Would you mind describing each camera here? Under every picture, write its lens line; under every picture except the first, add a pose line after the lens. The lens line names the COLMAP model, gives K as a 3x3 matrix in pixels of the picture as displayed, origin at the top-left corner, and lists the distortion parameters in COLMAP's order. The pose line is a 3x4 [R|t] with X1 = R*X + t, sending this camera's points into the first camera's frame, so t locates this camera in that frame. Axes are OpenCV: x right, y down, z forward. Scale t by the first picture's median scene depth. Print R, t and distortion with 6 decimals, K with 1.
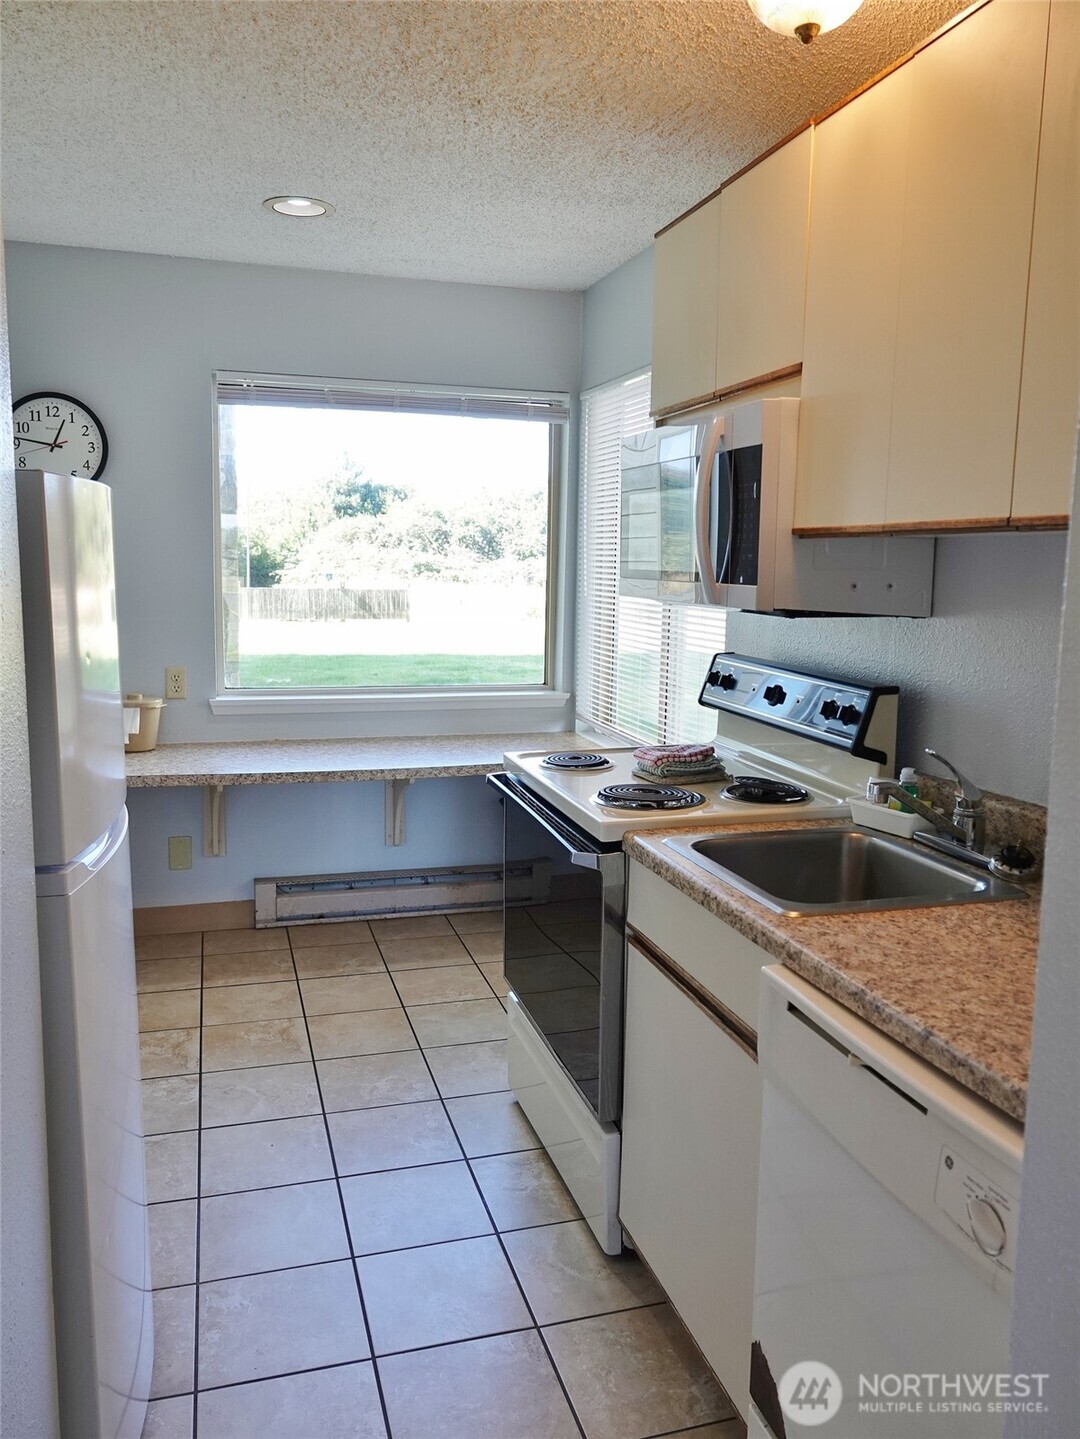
lens RADIAL K [[1127.9, 0, 522.5], [0, 1127.9, 709.3], [0, 0, 1]] dist [0.000411, 0.005060]
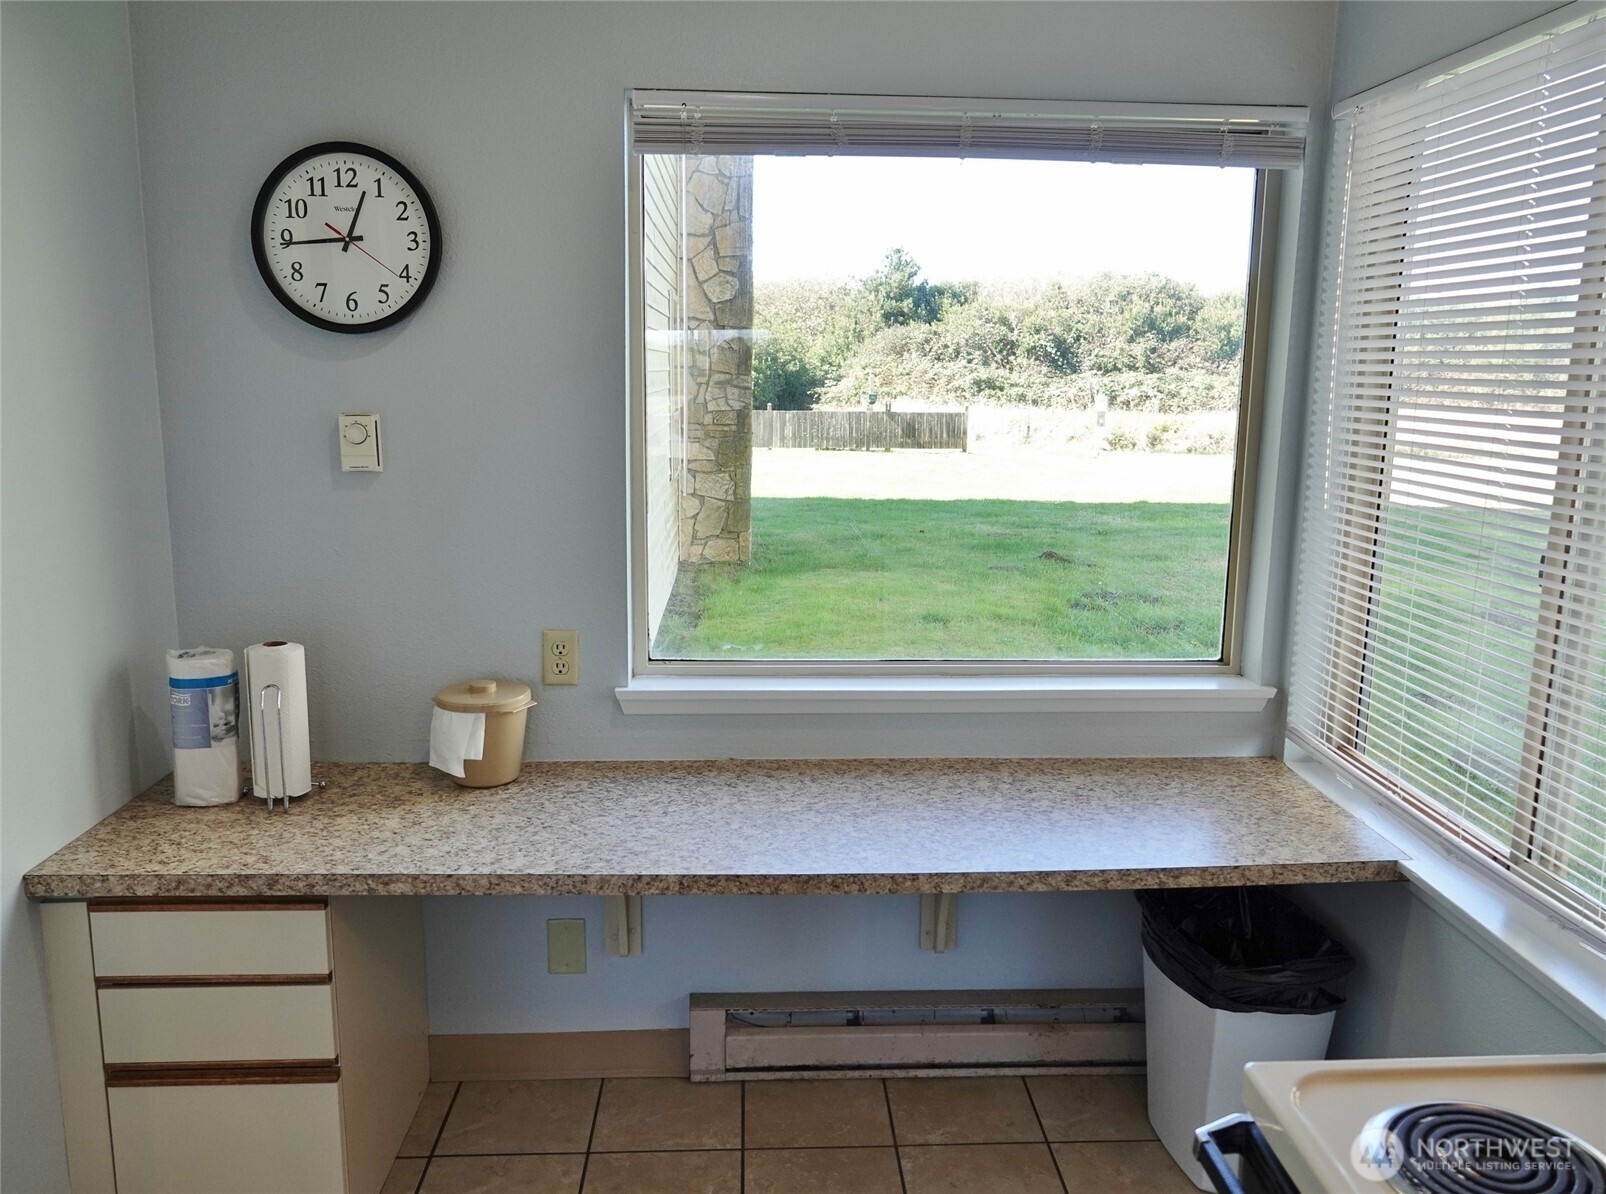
lens RADIAL K [[1258.8, 0, 791.5], [0, 1258.8, 606.9], [0, 0, 1]] dist [0.000411, 0.005060]
pose [[0.972406, 0.037734, -0.230223, -0.045215], [-0.025550, 0.998122, 0.055677, -0.081039], [0.231892, -0.048259, 0.971544, 0.382093]]
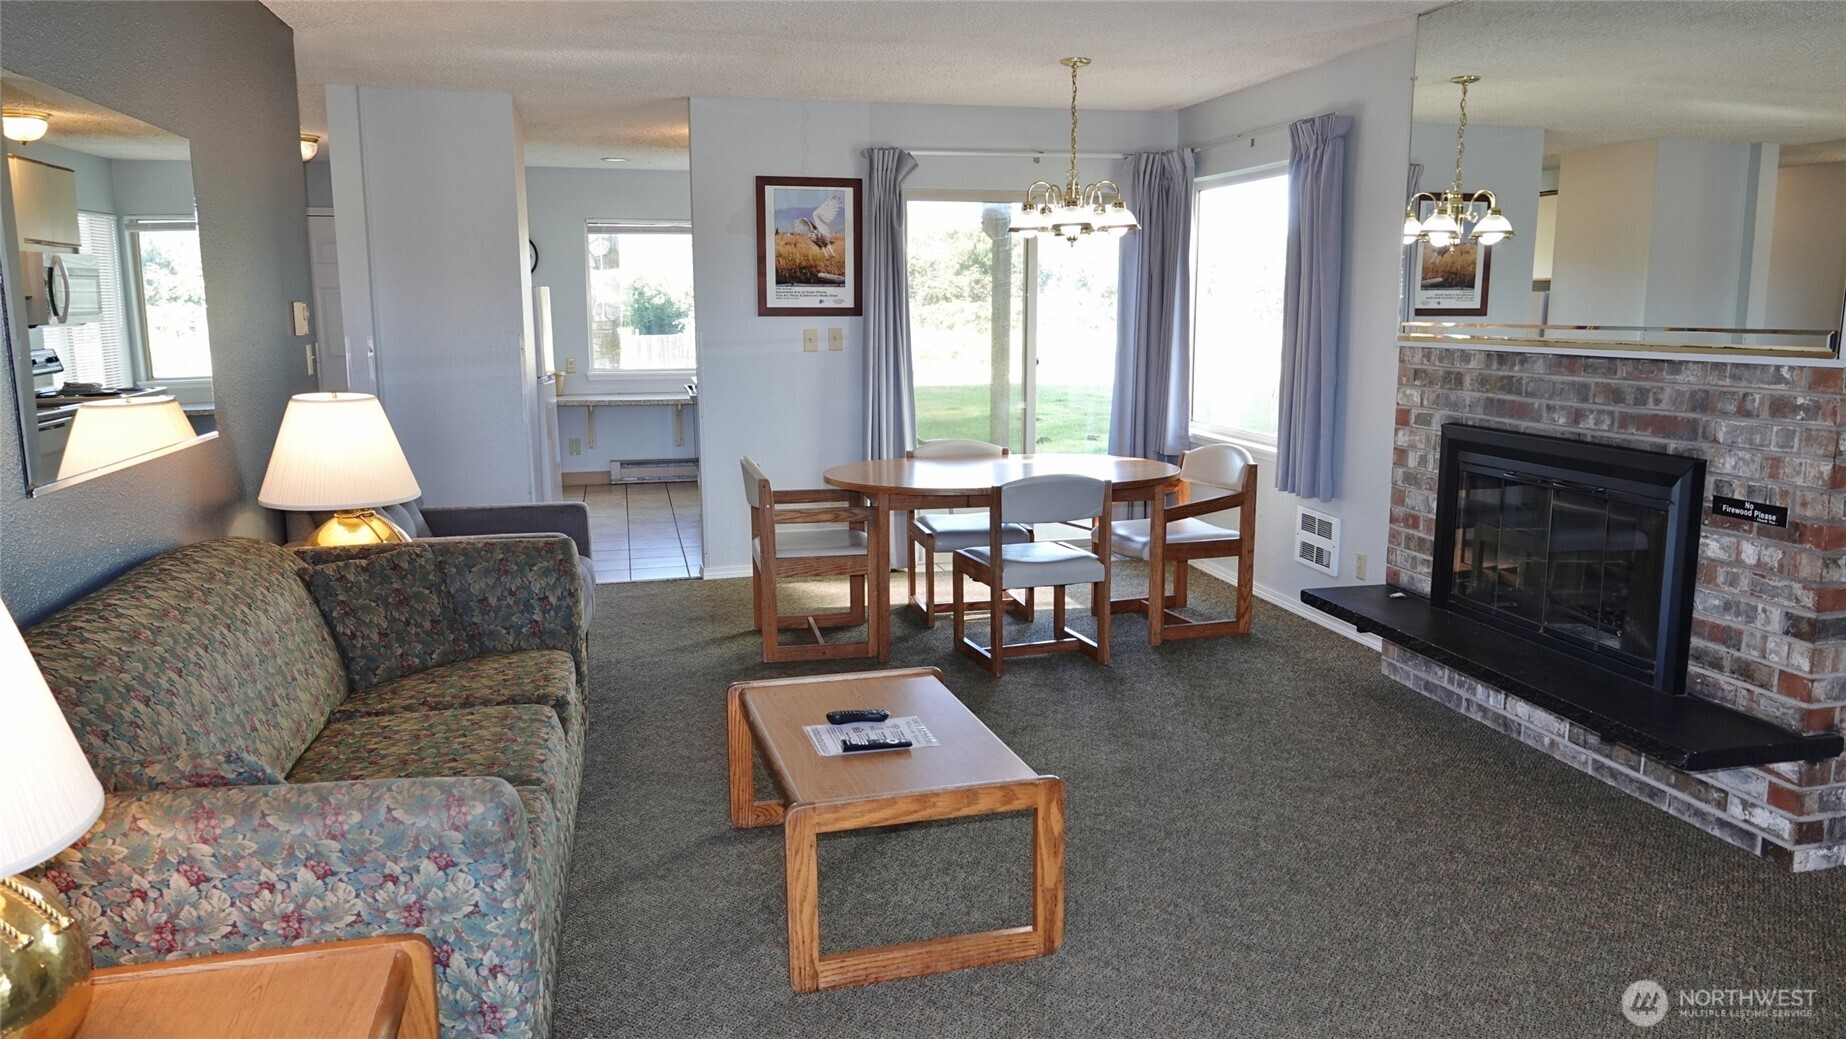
lens RADIAL K [[1292.3, 0, 929.6], [0, 1292.3, 515.3], [0, 0, 1]] dist [0.007446, 0.006379]
pose [[0.999242, -0.011977, -0.037042, 0.424485], [0.013099, 0.999458, 0.030195, 0.181043], [0.036661, -0.030658, 0.998857, -1.322745]]
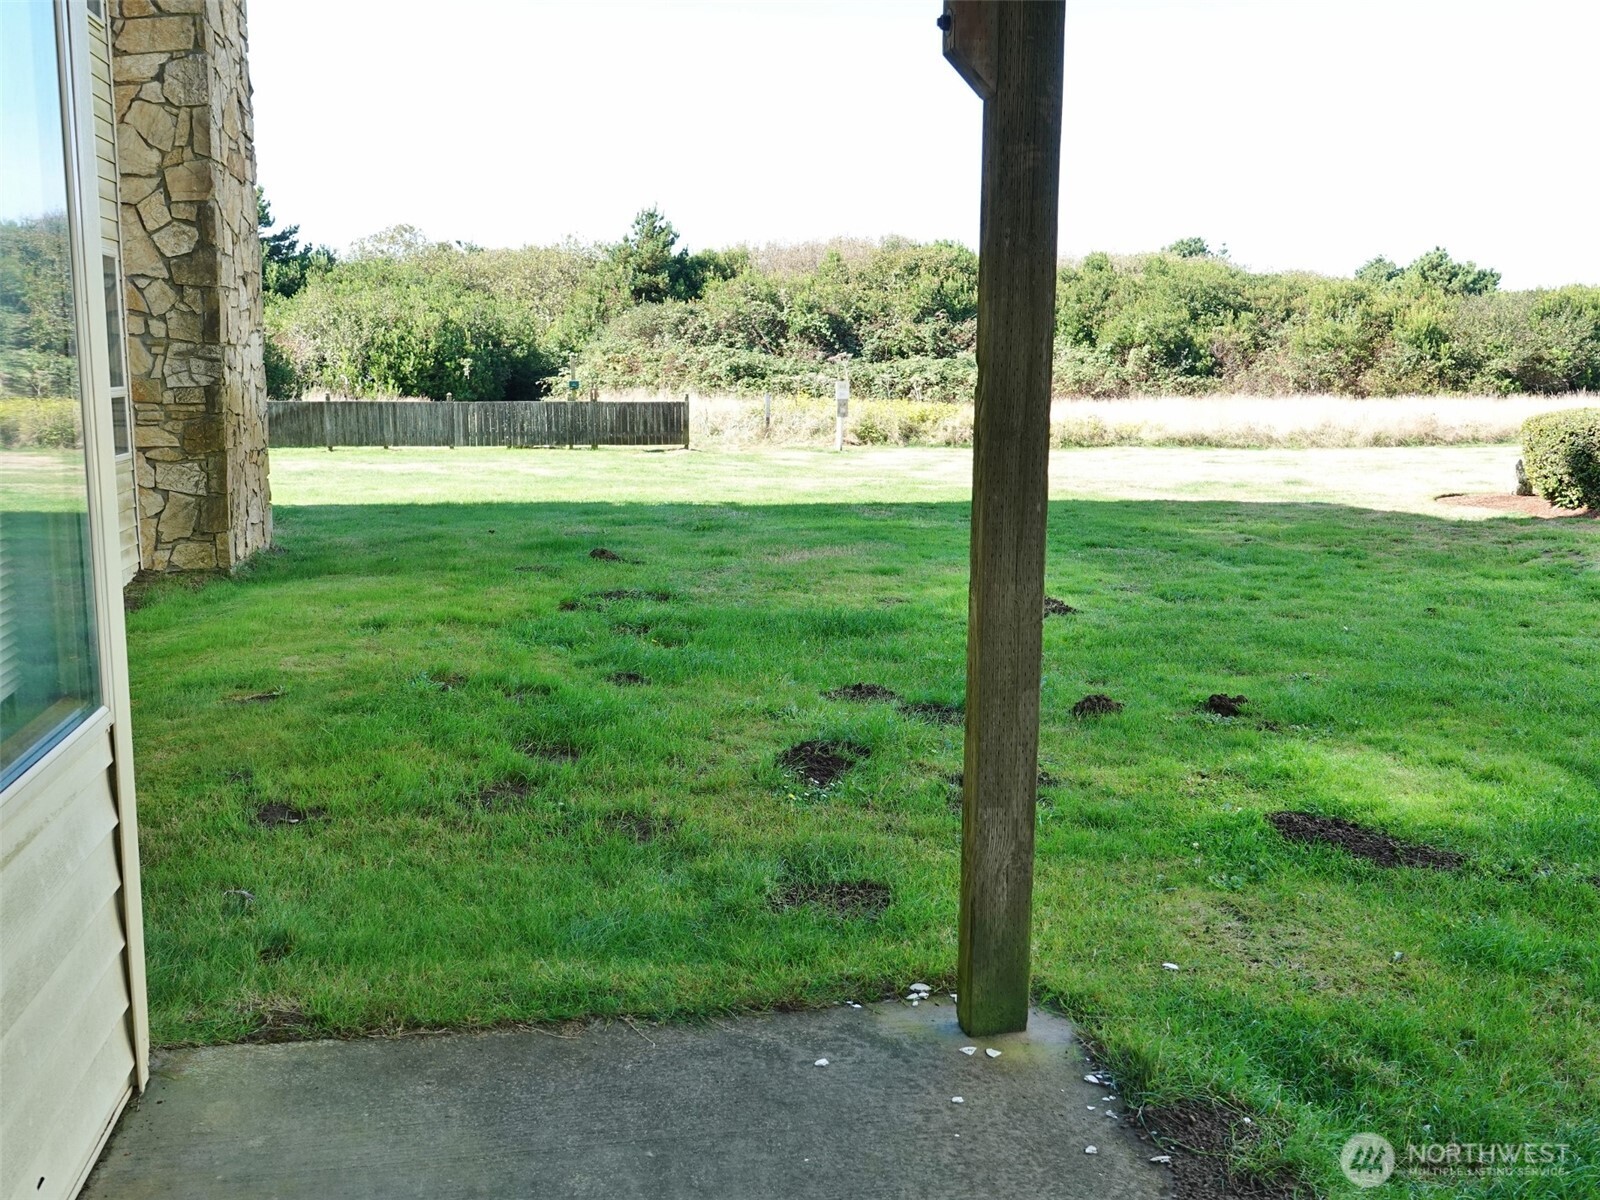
lens RADIAL K [[1489.0, 0, 785.7], [0, 1489.0, 633.0], [0, 0, 1]] dist [-0.012107, 0.000000]
pose [[0.995122, 0.007224, -0.098389, 0.438947], [-0.002366, 0.998776, 0.049400, -0.047327], [0.098626, -0.048927, 0.993921, 0.437843]]
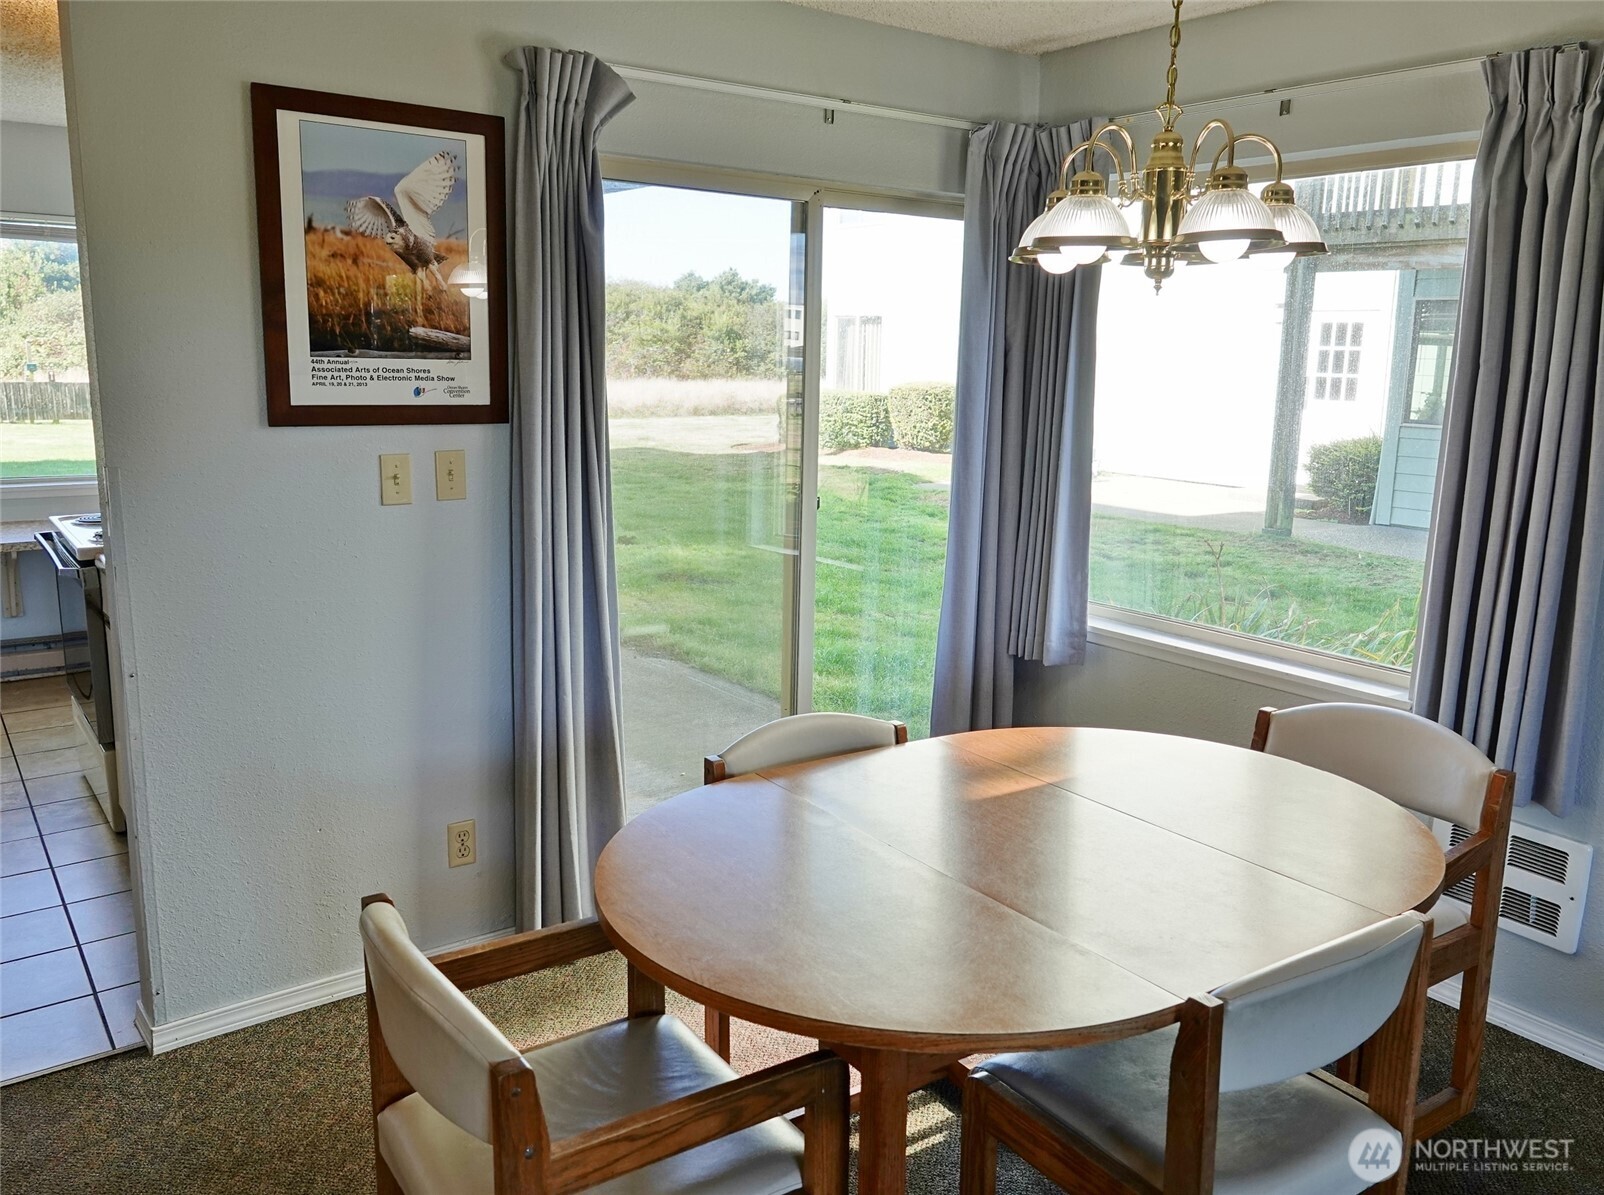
lens RADIAL K [[1257.2, 0, 807.4], [0, 1257.2, 592.7], [0, 0, 1]] dist [0.000411, 0.005060]
pose [[0.934969, -0.063679, 0.348967, 0.196537], [0.041659, 0.996659, 0.070253, 0.039257], [-0.352274, -0.051147, 0.934498, -0.480729]]
